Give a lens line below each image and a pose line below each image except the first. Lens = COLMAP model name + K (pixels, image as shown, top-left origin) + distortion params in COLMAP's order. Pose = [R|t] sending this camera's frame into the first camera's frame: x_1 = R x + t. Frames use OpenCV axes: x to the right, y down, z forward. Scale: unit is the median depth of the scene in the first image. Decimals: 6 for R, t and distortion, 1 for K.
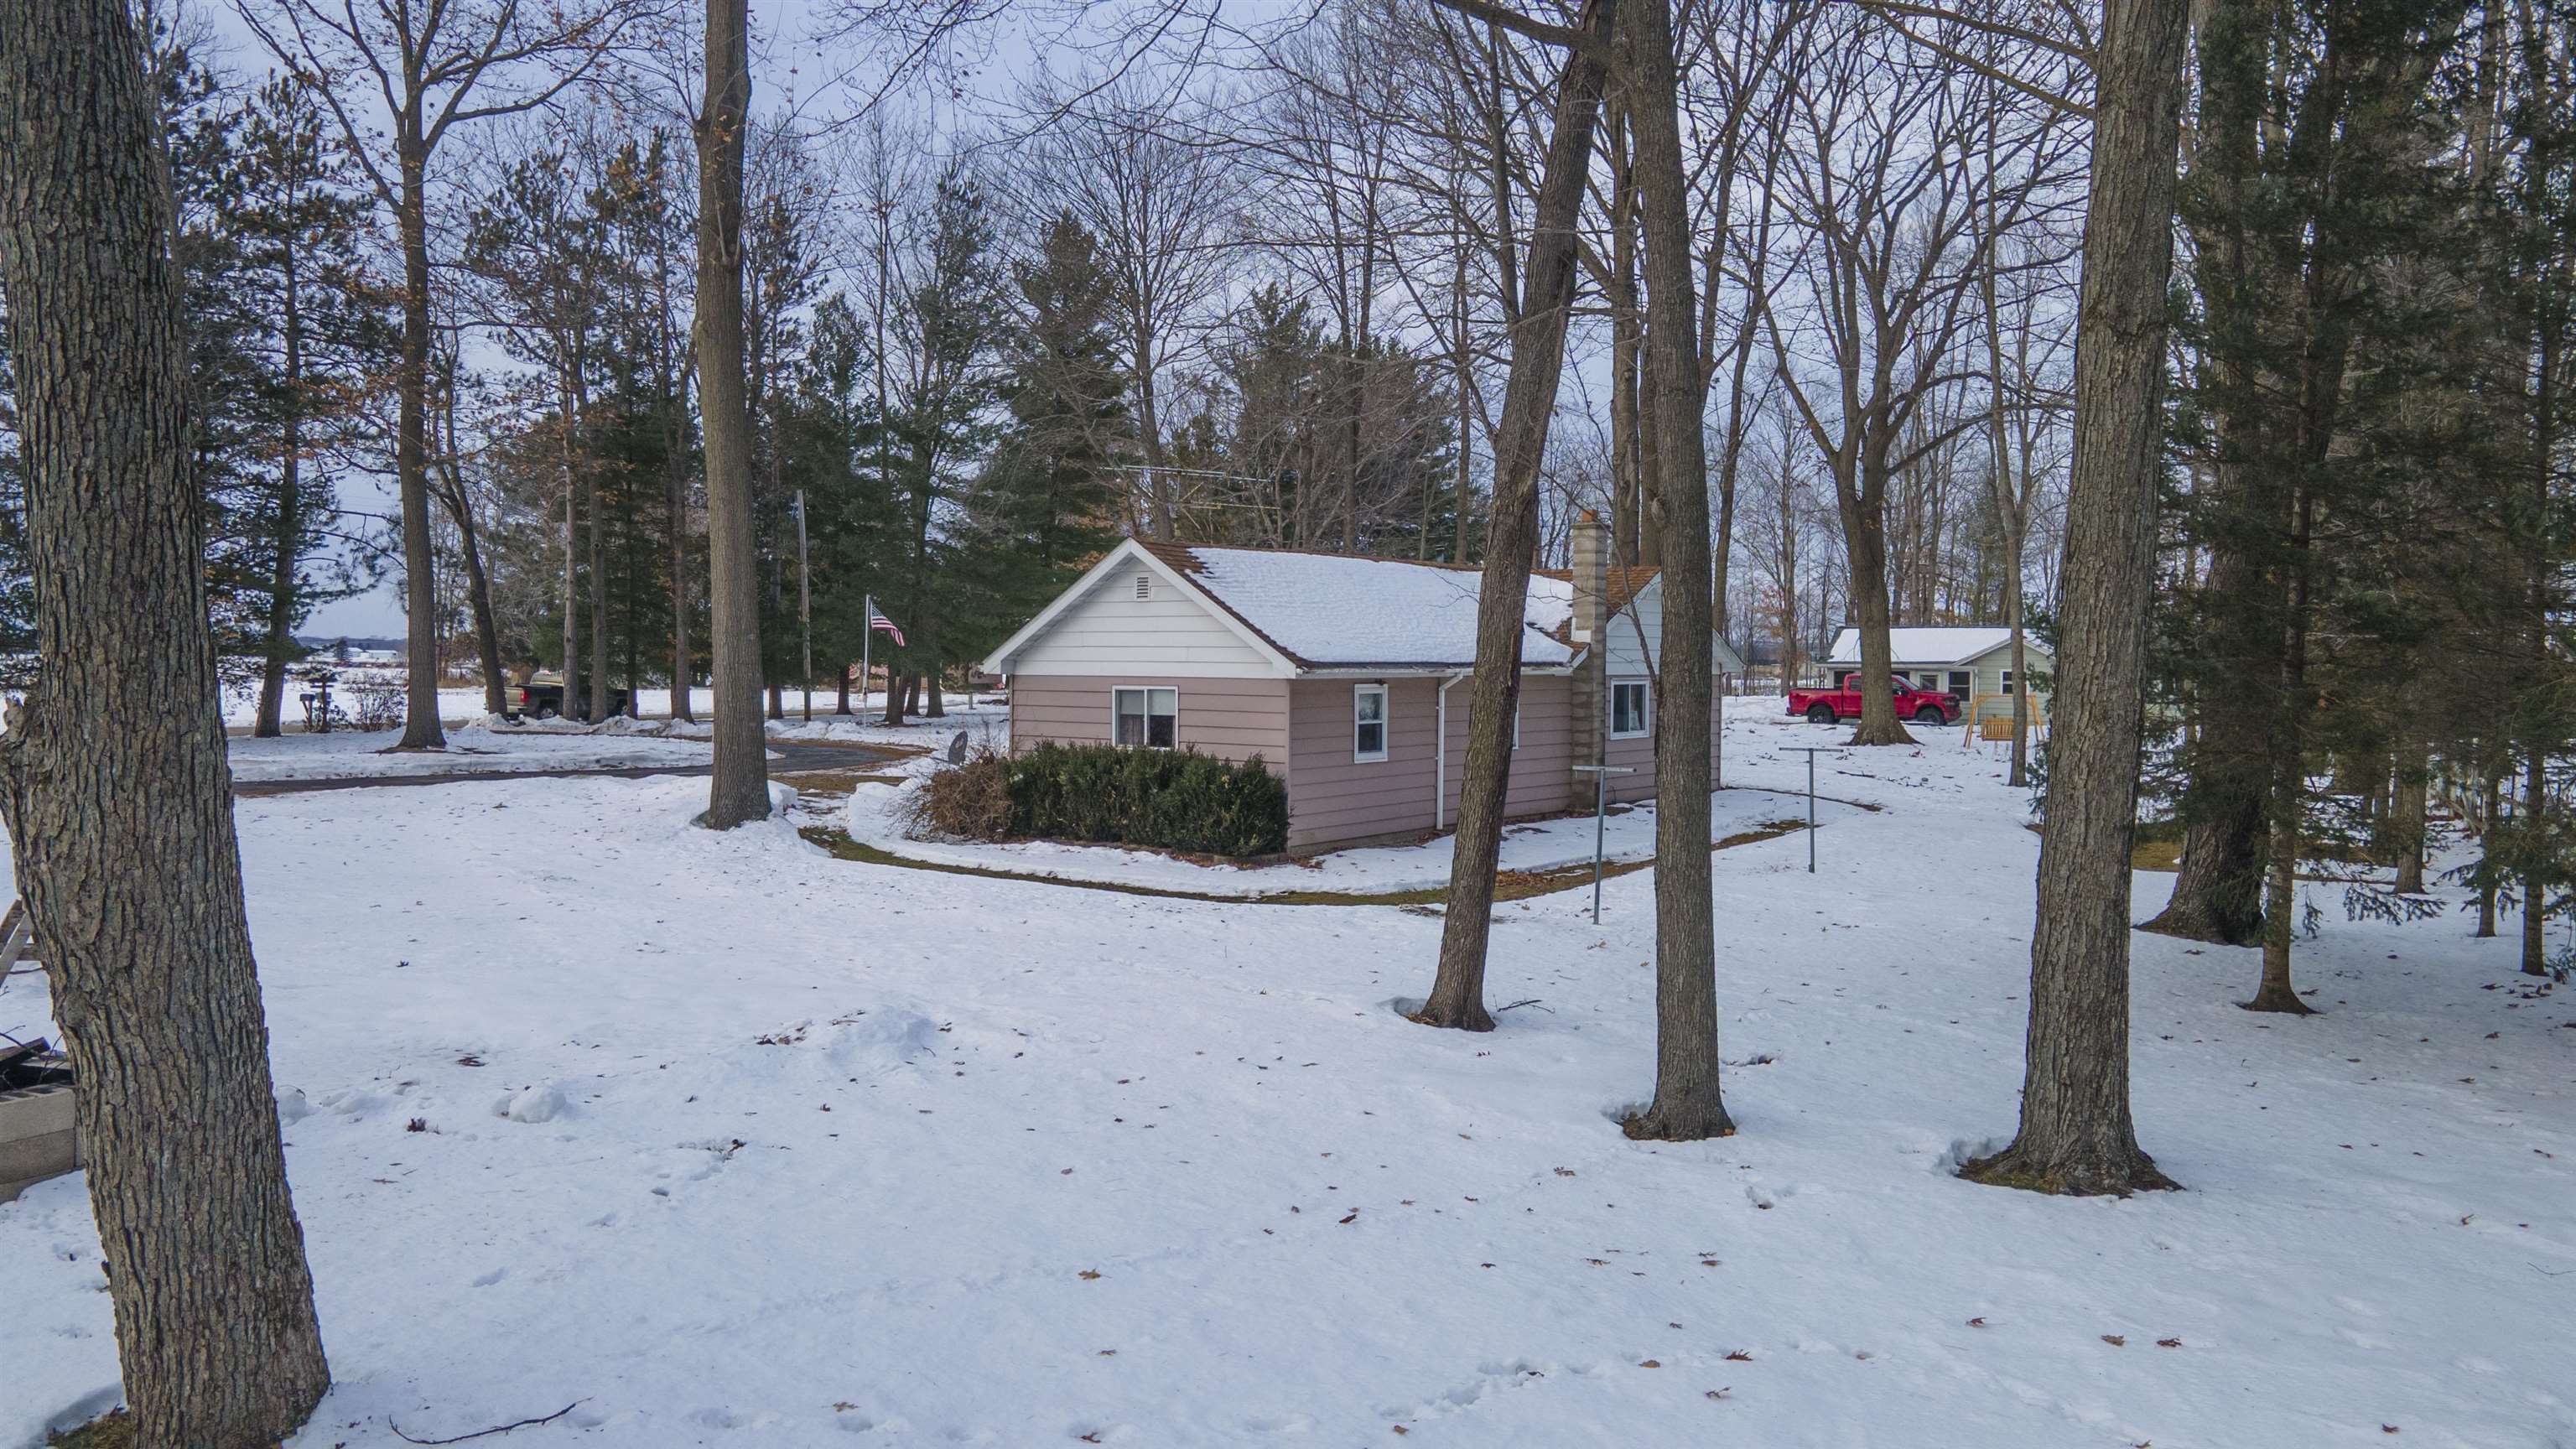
lens RADIAL K [[1876.0, 0, 1290.7], [0, 1876.0, 723.5], [0, 0, 1]] dist [0.018389, 0.037105]
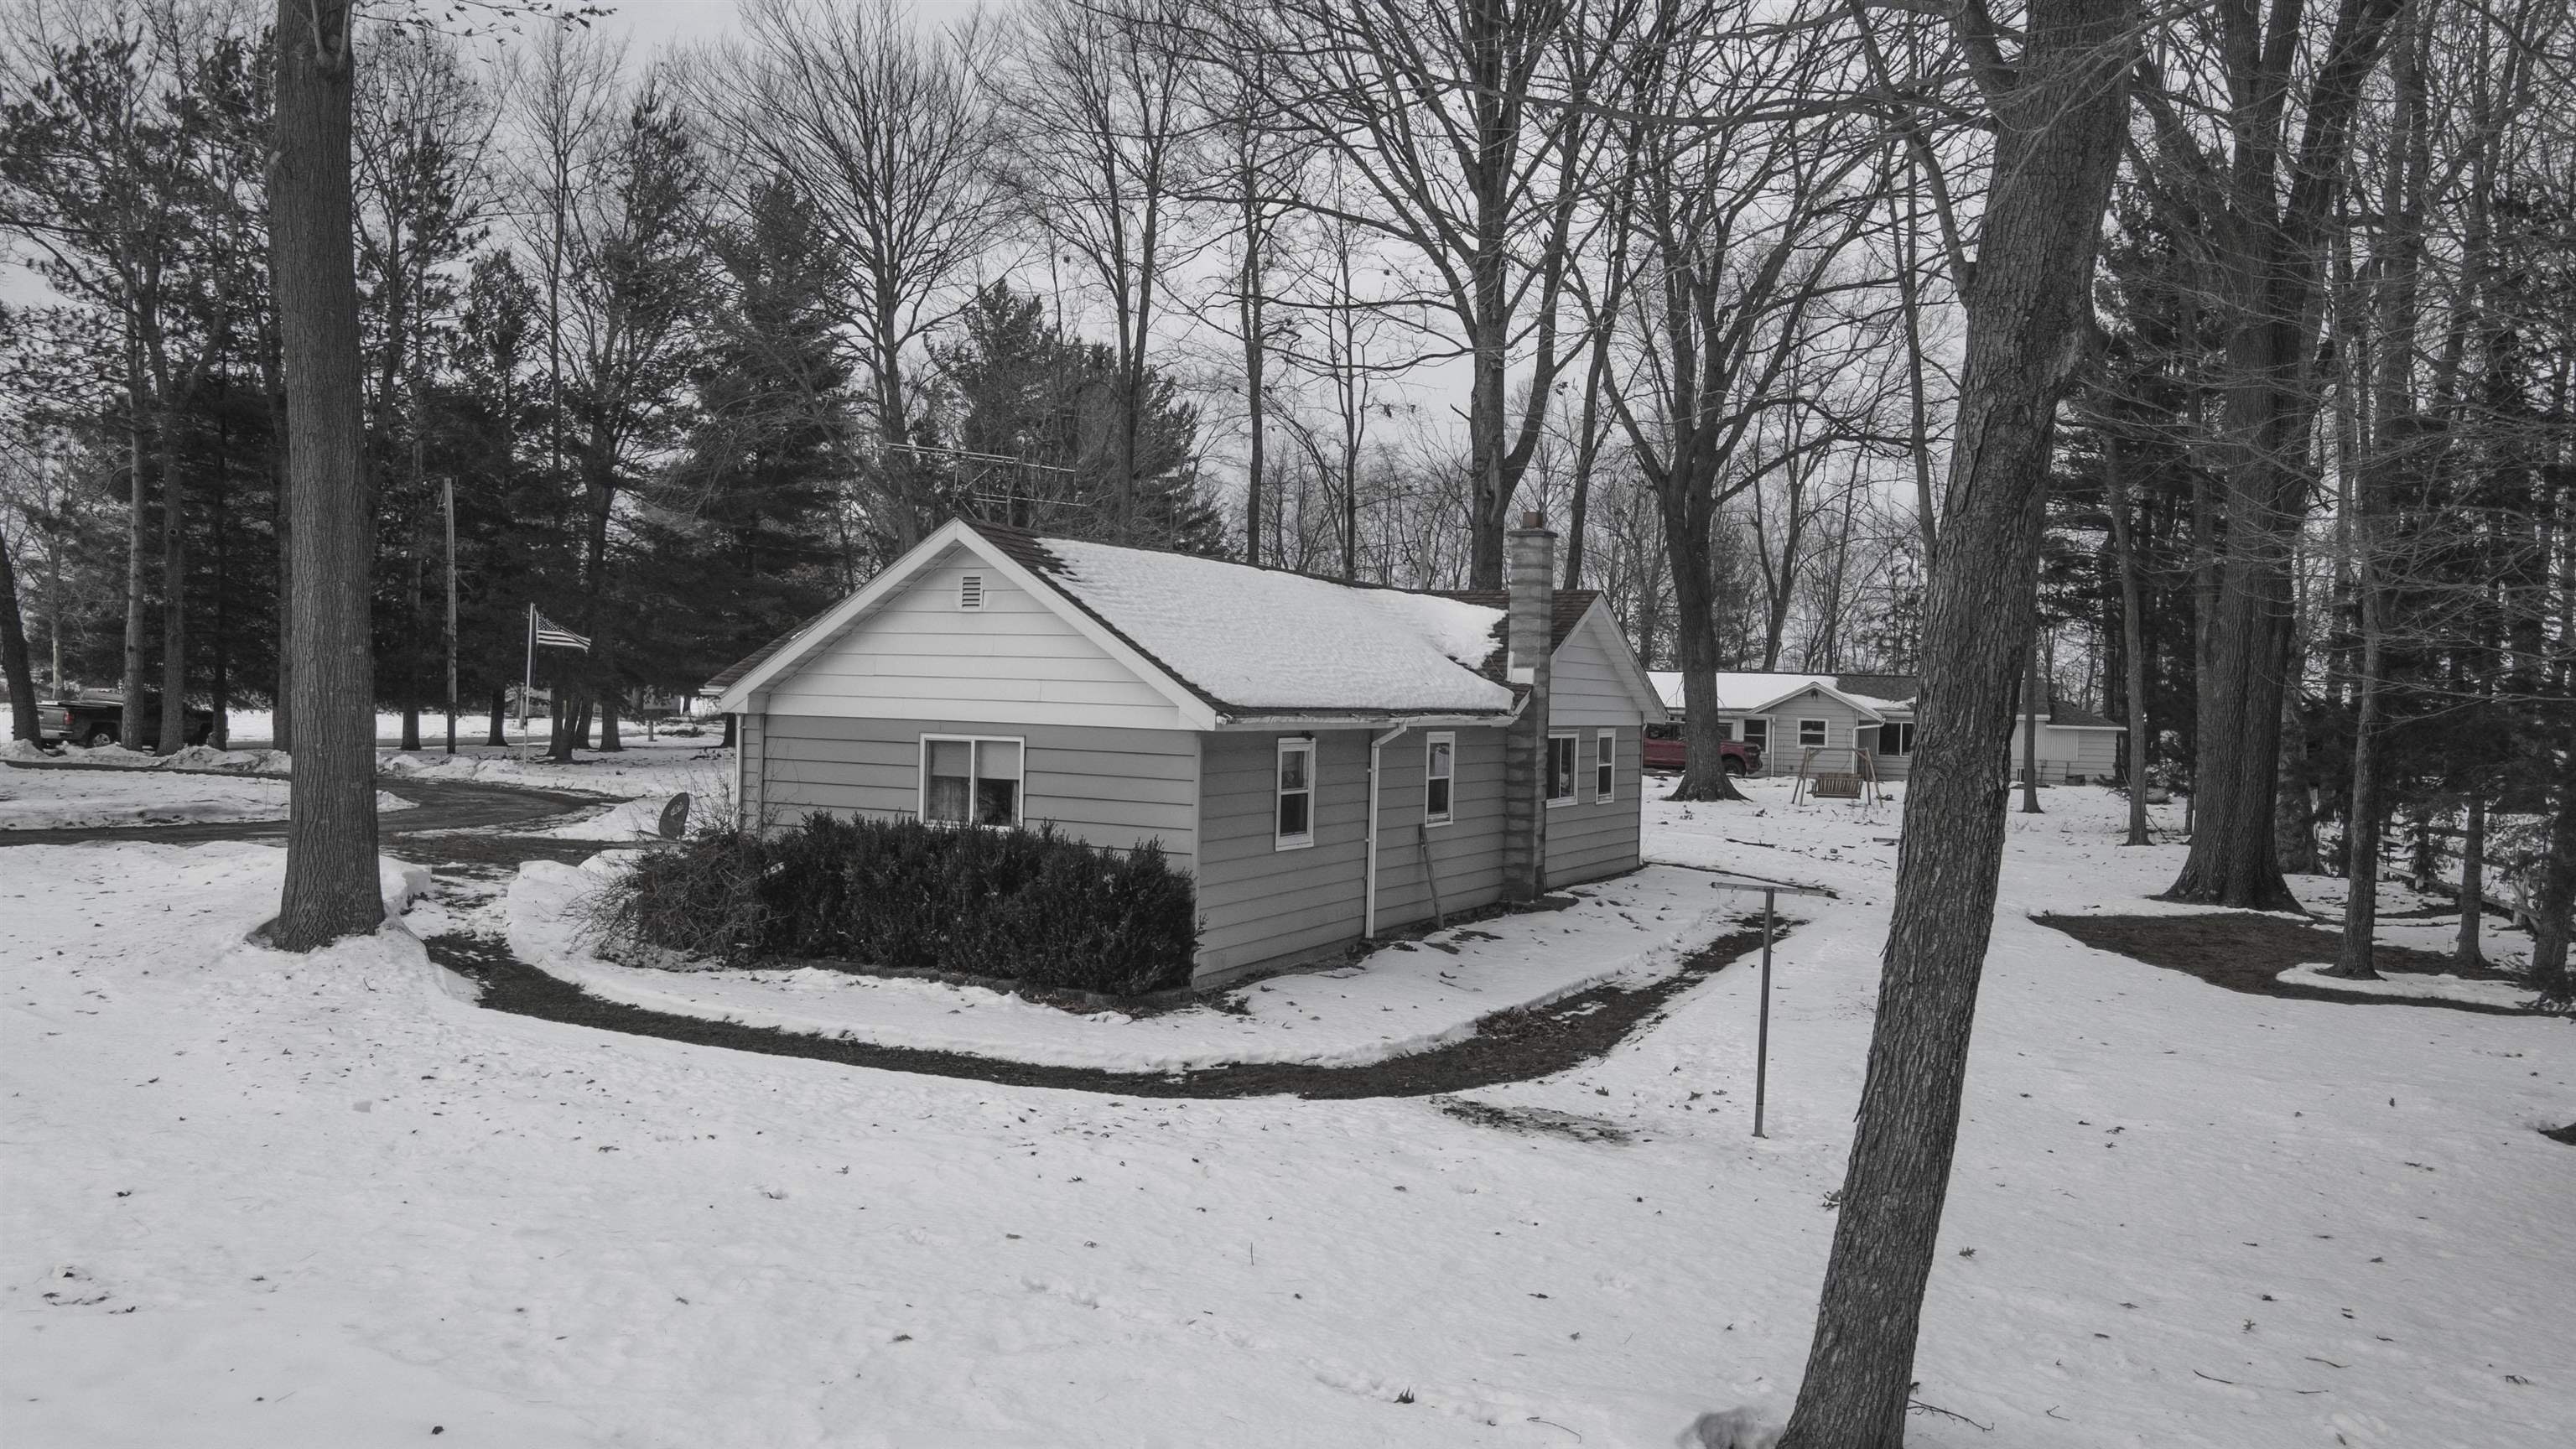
lens RADIAL K [[1876.0, 0, 1290.8], [0, 1876.0, 717.3], [0, 0, 1]] dist [0.018389, 0.037105]
pose [[0.986052, 0.018083, 0.165455, -0.034630], [-0.014768, 0.999665, -0.021241, -0.006259], [-0.165784, 0.018501, 0.985989, 0.137788]]
